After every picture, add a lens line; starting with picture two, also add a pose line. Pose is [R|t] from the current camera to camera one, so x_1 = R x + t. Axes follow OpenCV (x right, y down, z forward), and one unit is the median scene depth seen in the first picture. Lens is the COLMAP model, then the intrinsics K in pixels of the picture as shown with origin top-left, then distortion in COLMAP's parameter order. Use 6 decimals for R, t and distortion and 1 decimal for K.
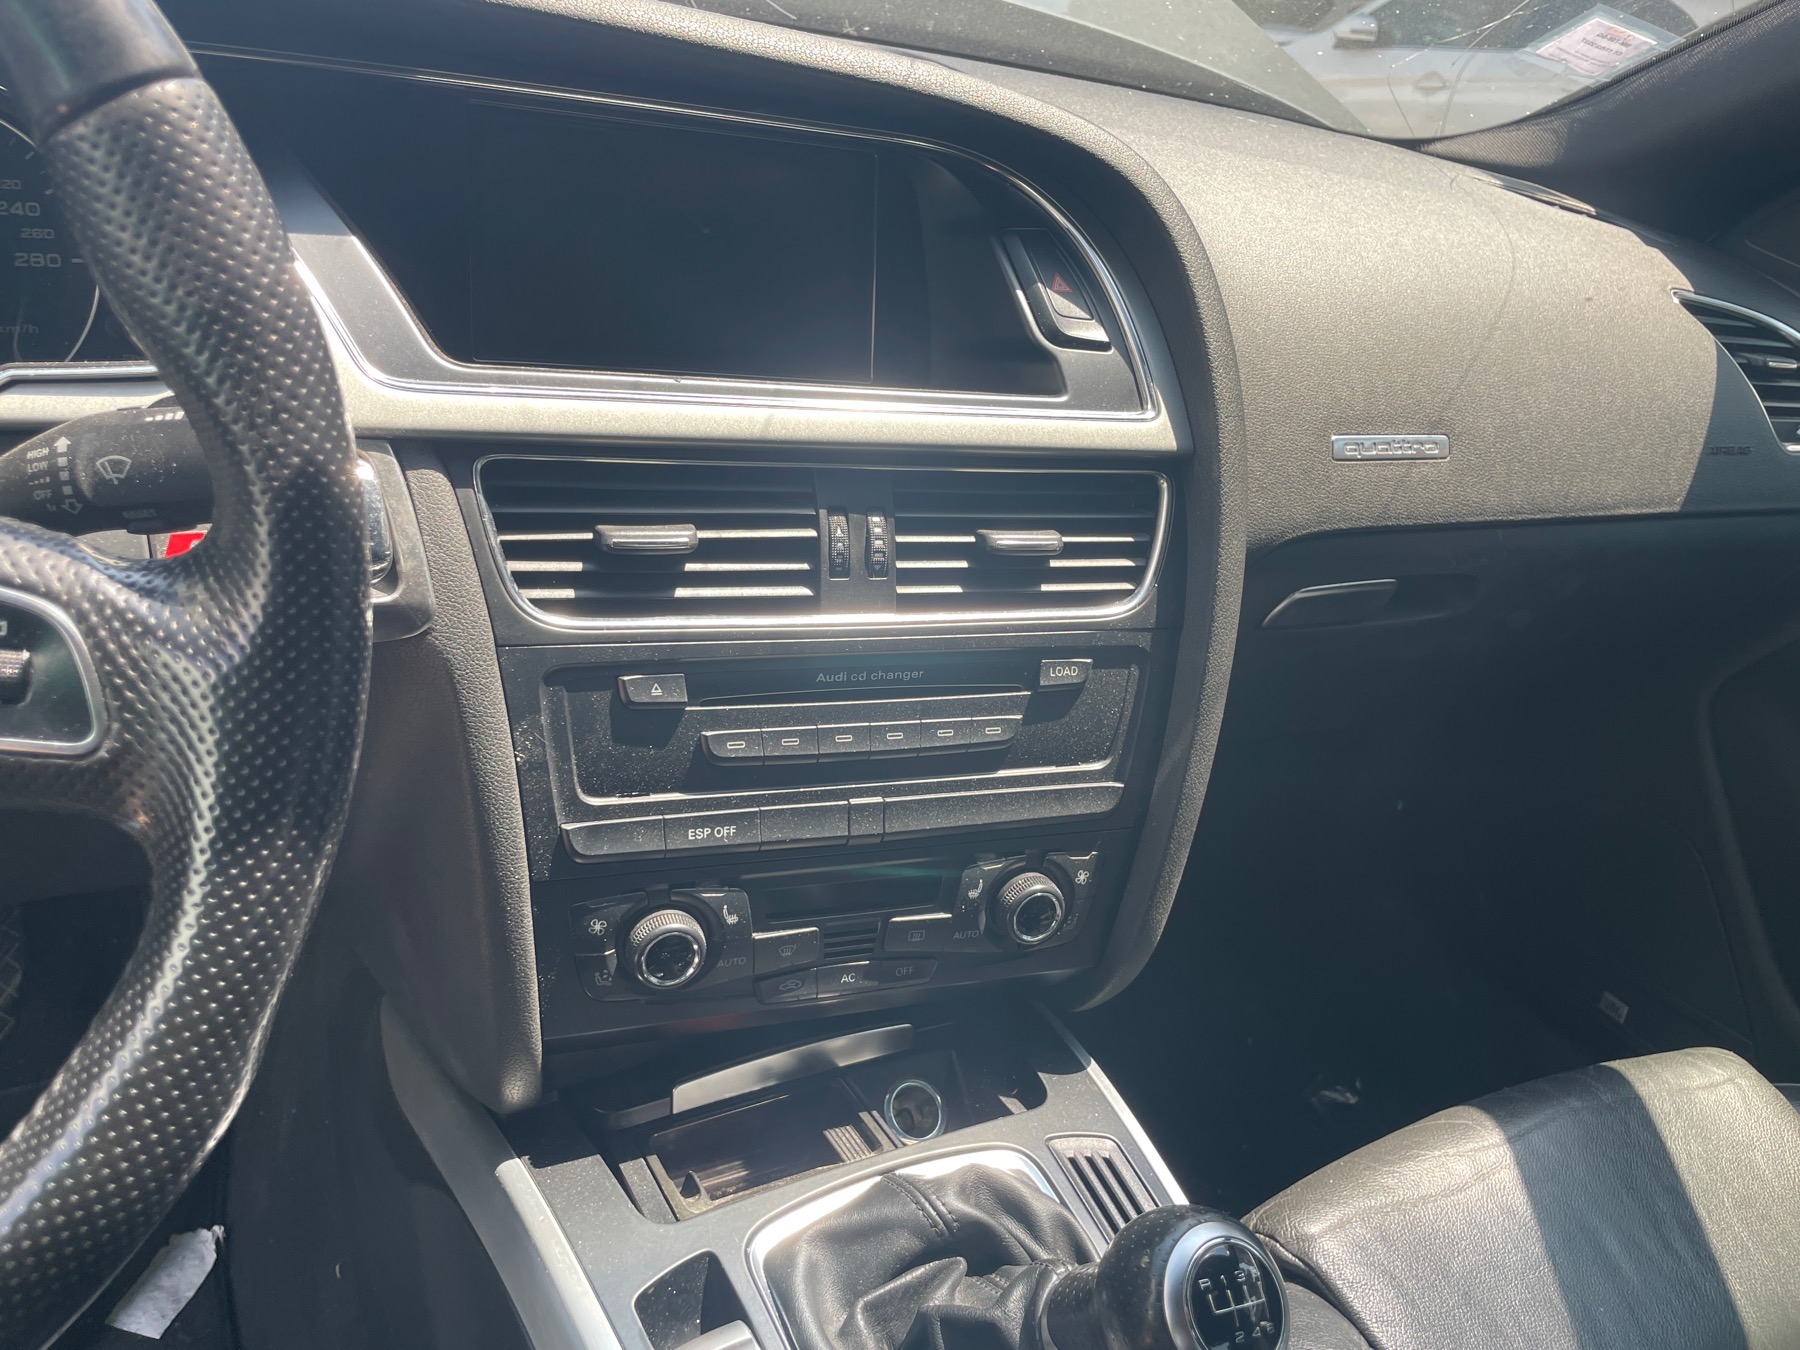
lens RADIAL K [[1372.2, 0, 880.6], [0, 1372.2, 652.2], [0, 0, 1]] dist [0.080213, -0.114890]
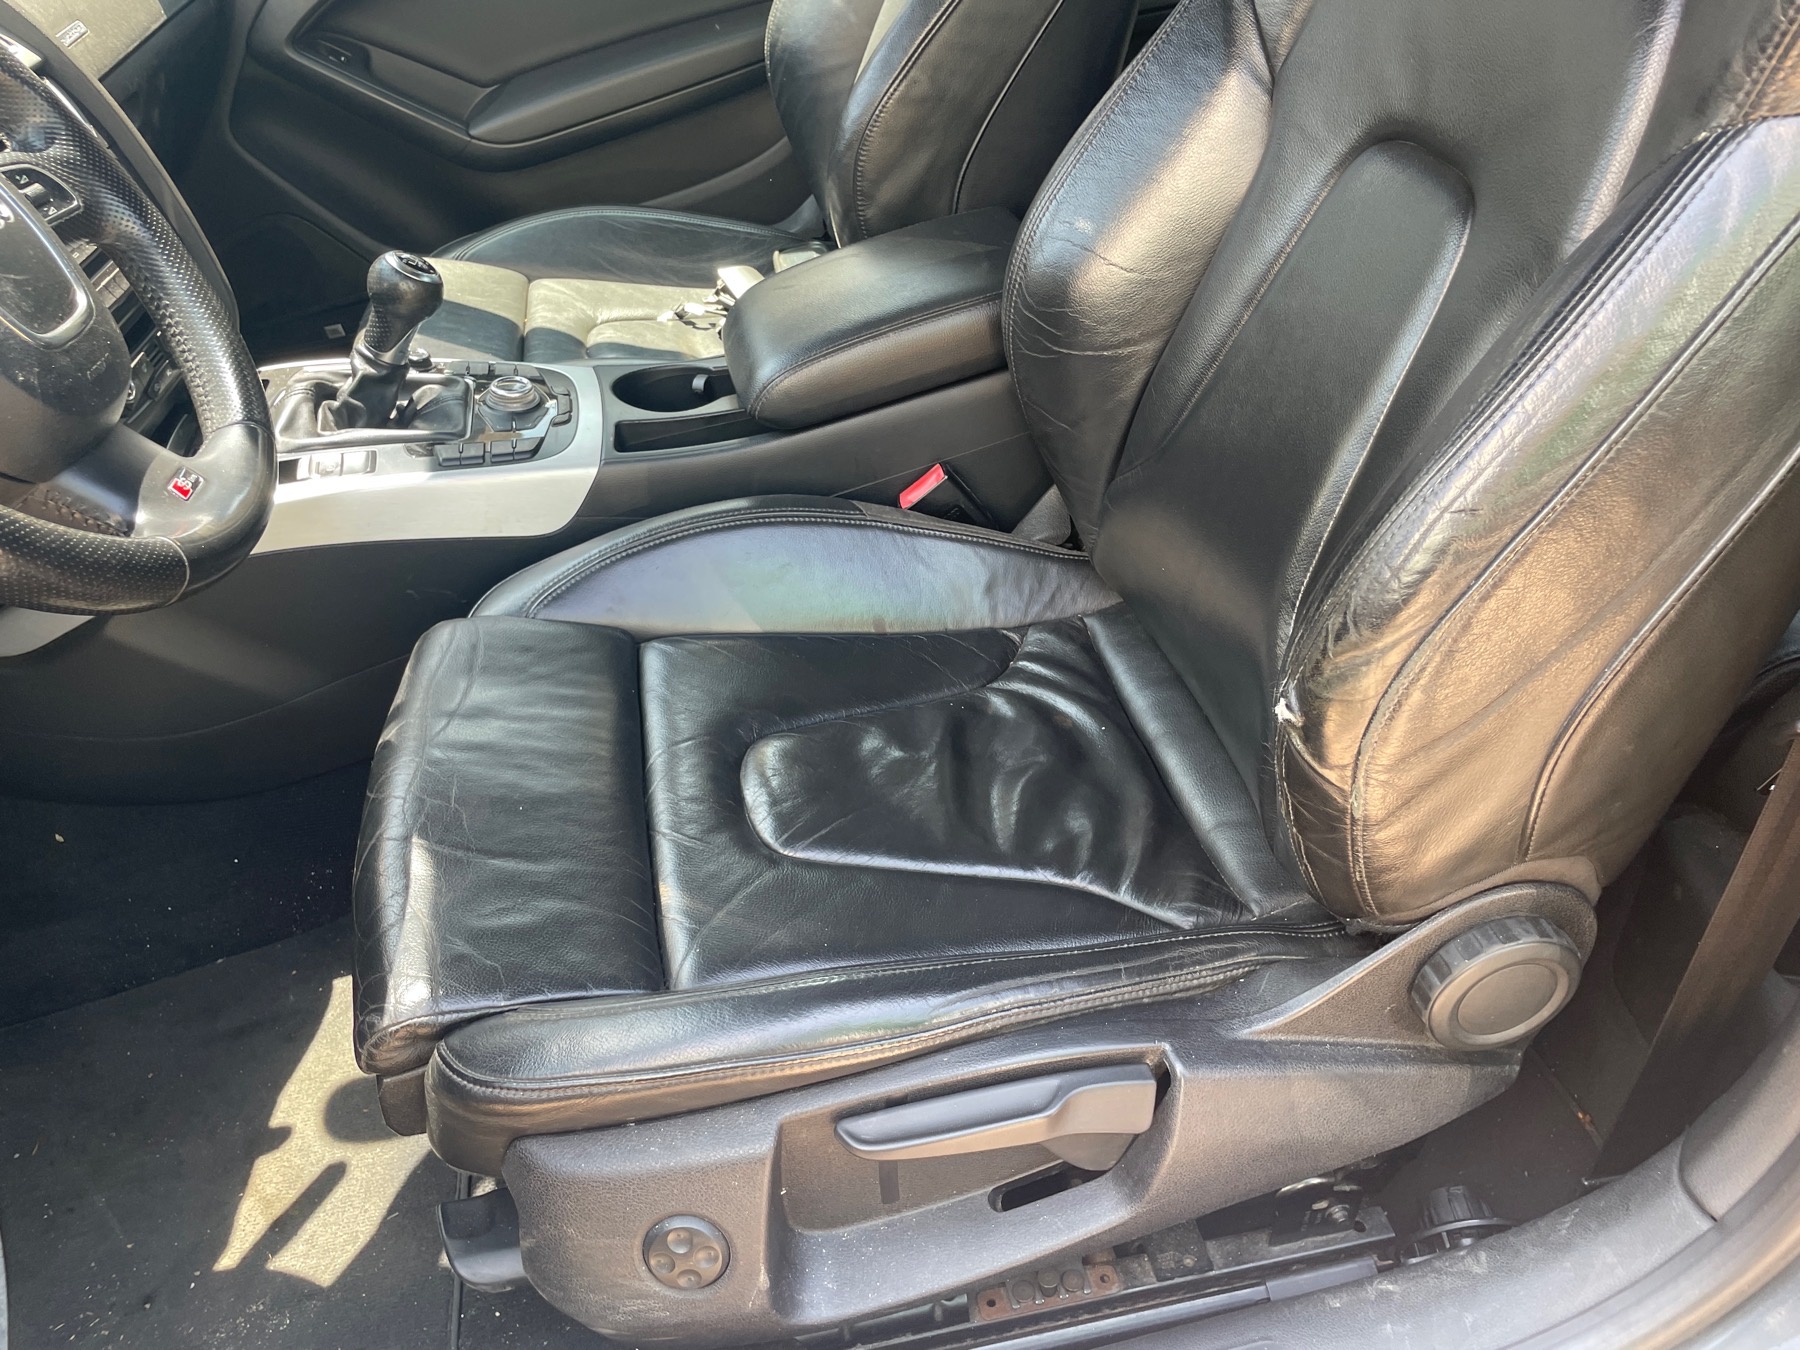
lens RADIAL K [[1372.2, 0, 888.5], [0, 1372.2, 677.1], [0, 0, 1]] dist [0.080213, -0.114890]
pose [[0.269156, -0.726503, 0.632256, -1.316604], [0.562727, 0.651397, 0.508941, 0.094486], [-0.781597, 0.218803, 0.584150, -0.837722]]
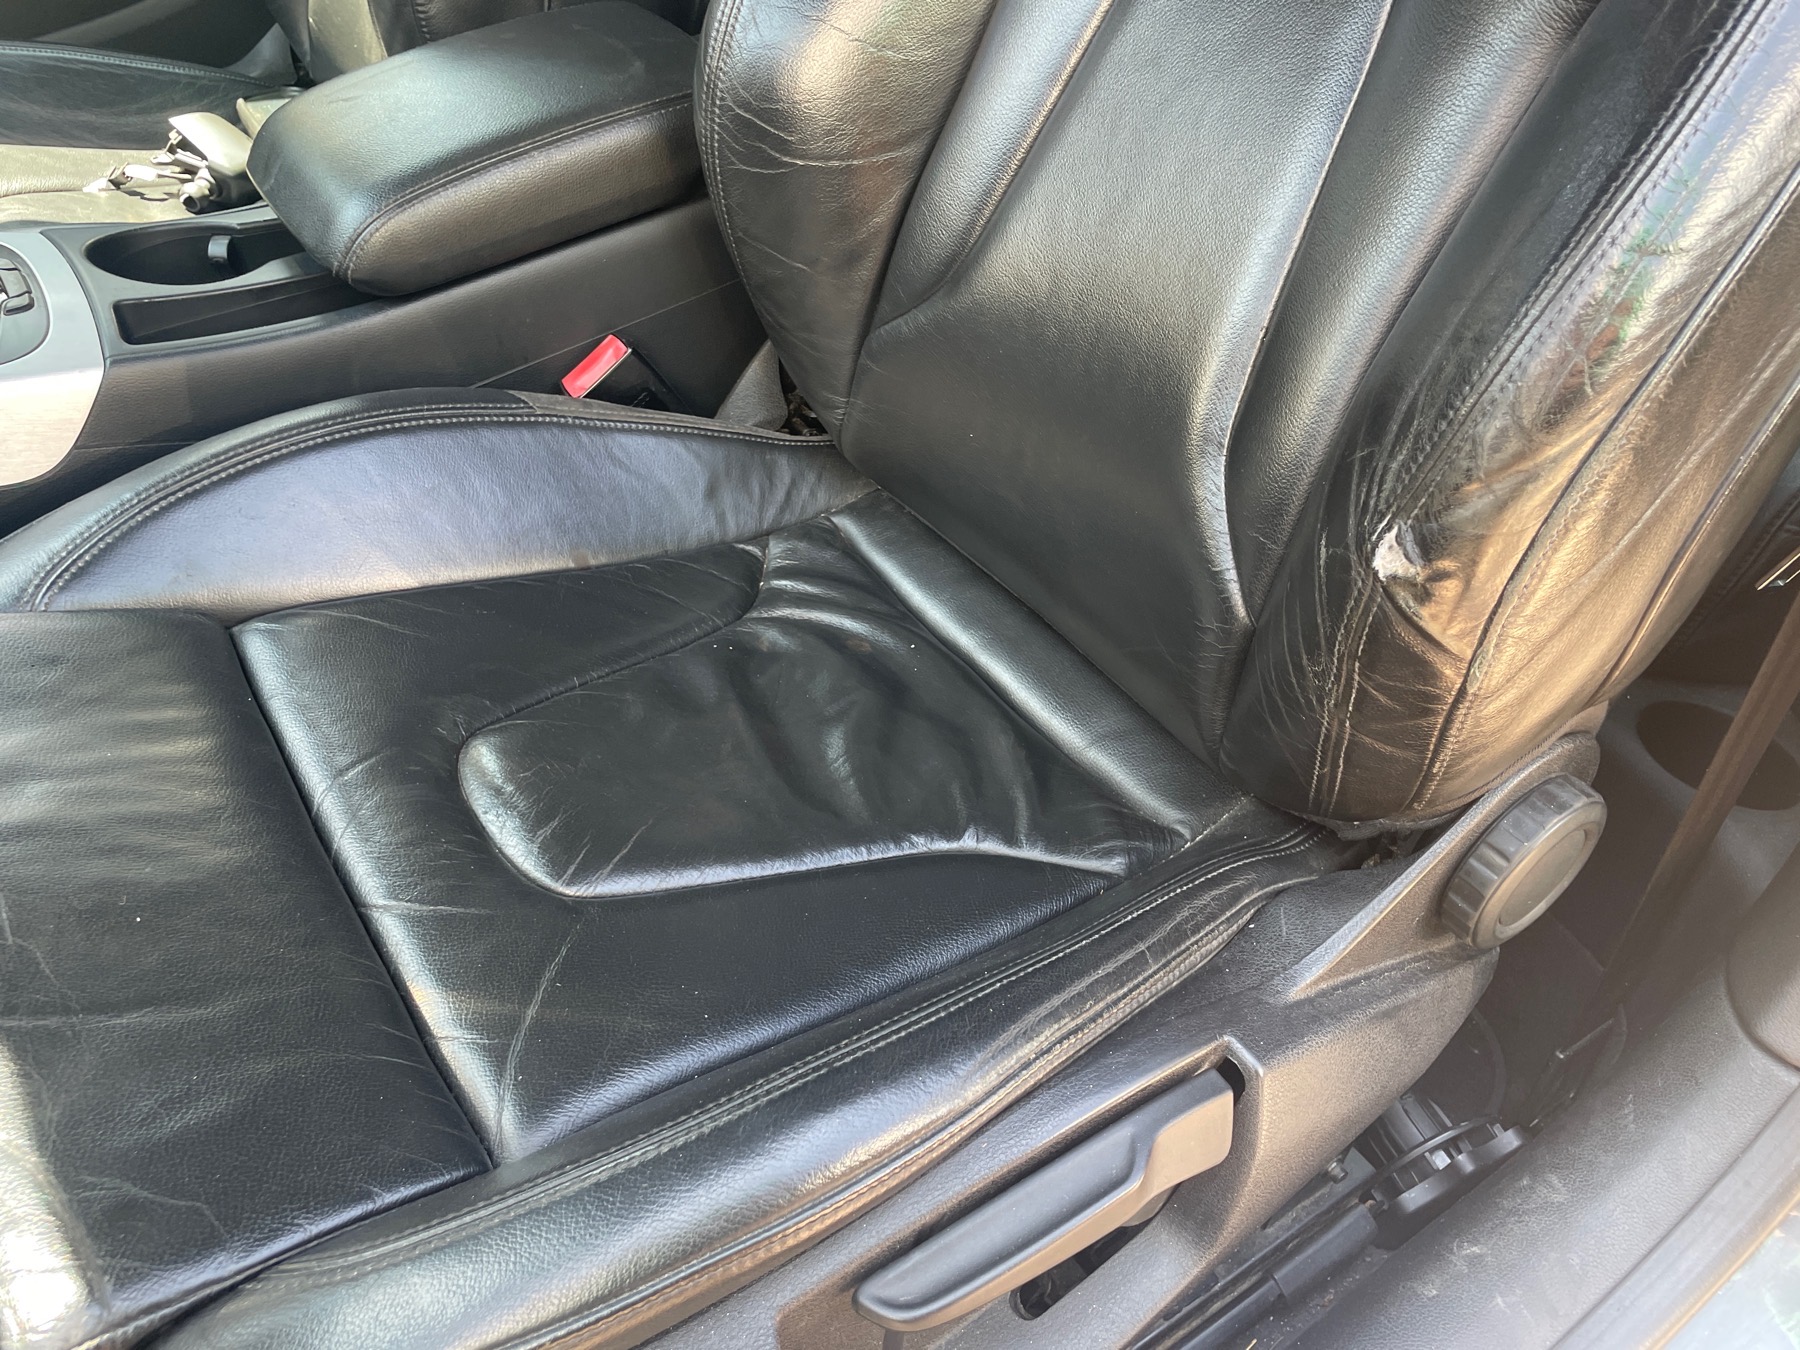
lens RADIAL K [[1372.2, 0, 908.3], [0, 1372.2, 656.4], [0, 0, 1]] dist [0.080213, -0.114890]
pose [[-0.107463, -0.759640, 0.641404, -1.068967], [0.403247, 0.556389, 0.726514, 0.182930], [-0.908759, 0.336718, 0.246531, -0.324906]]
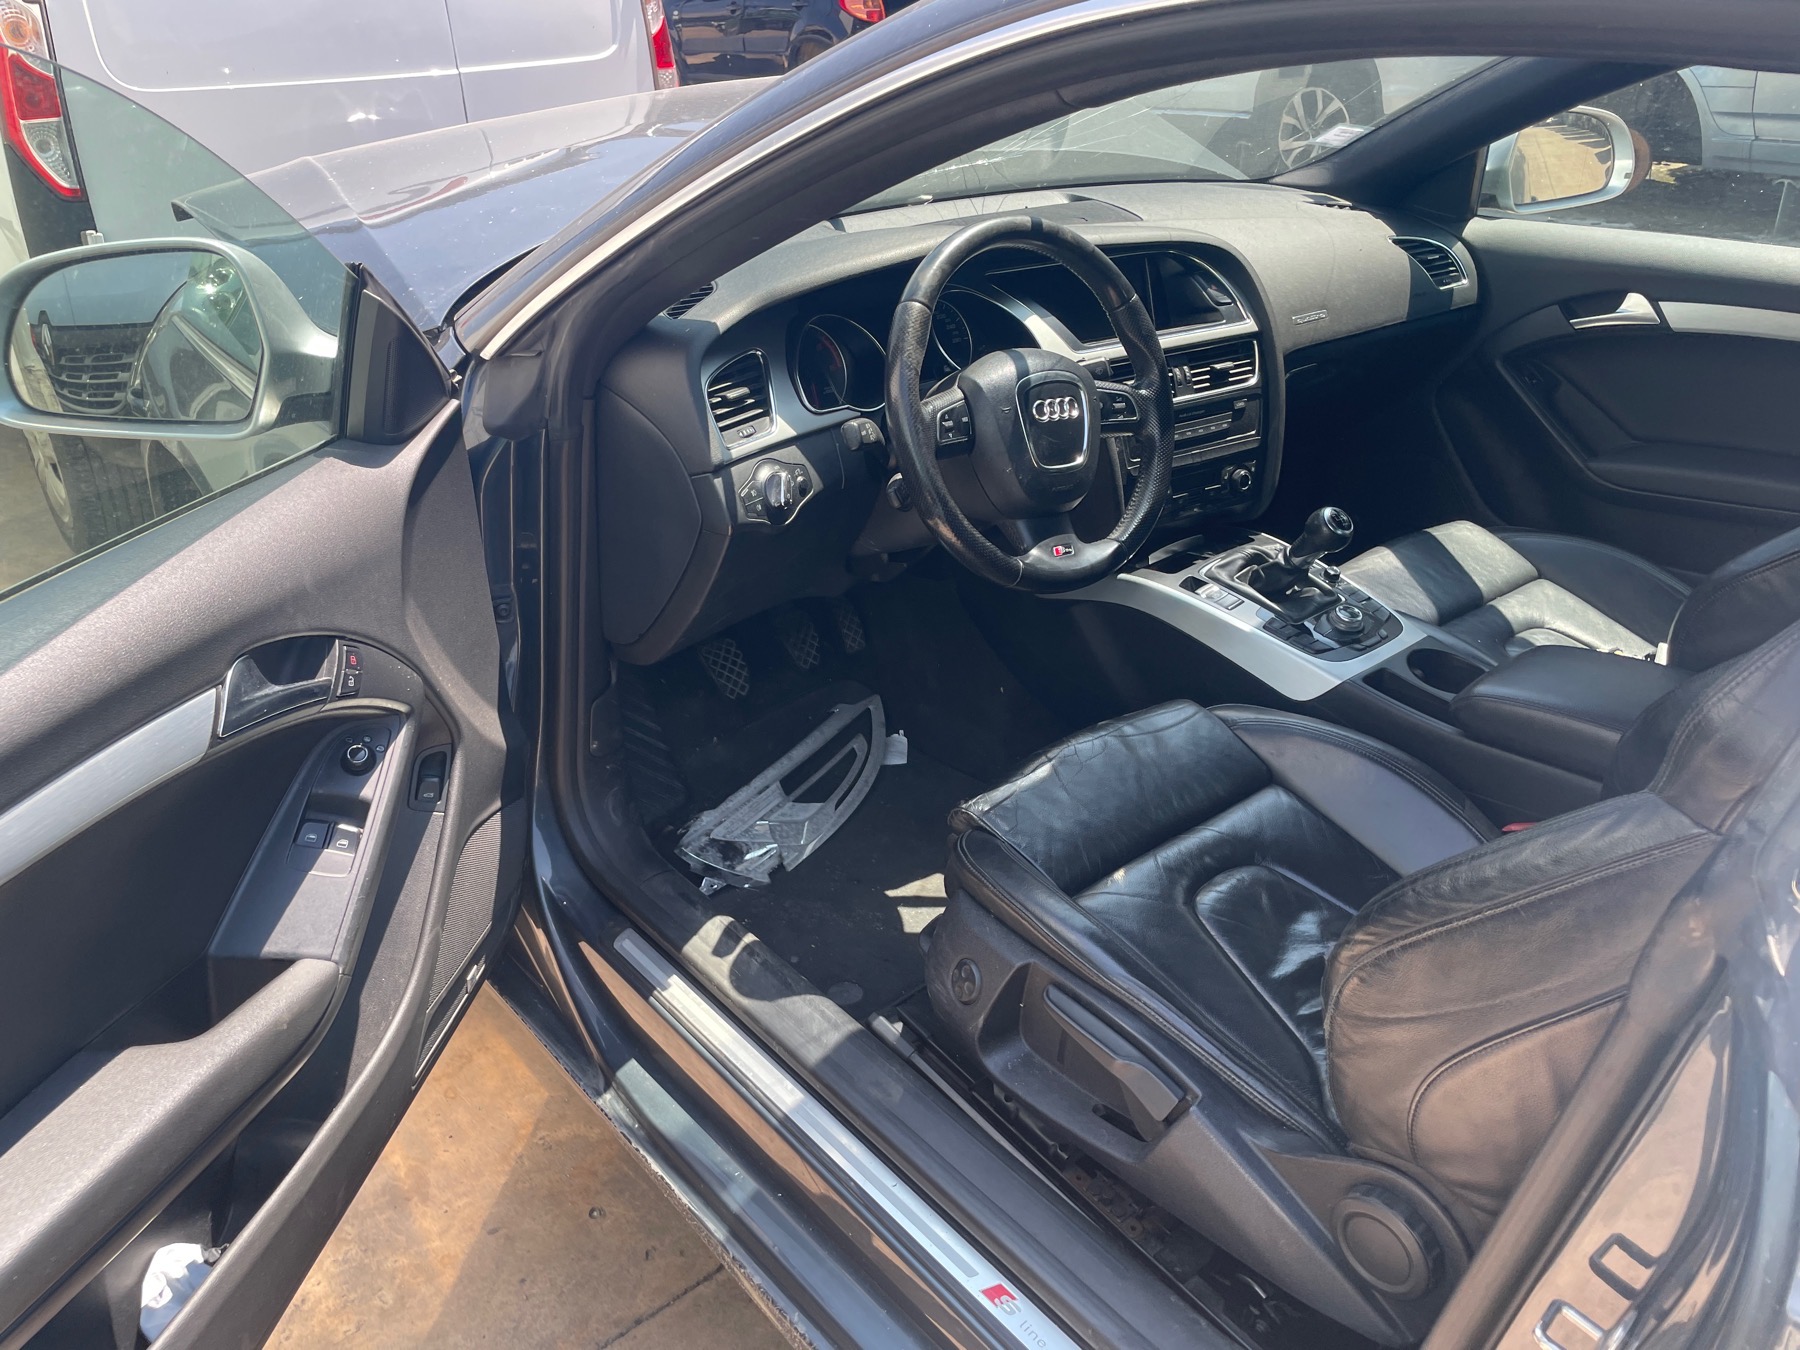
lens RADIAL K [[1372.2, 0, 871.9], [0, 1372.2, 674.7], [0, 0, 1]] dist [0.080213, -0.114890]
pose [[0.969404, -0.220338, 0.108199, -1.254126], [0.214711, 0.974752, 0.061307, 0.260407], [-0.118976, -0.036200, 0.992237, -2.259381]]
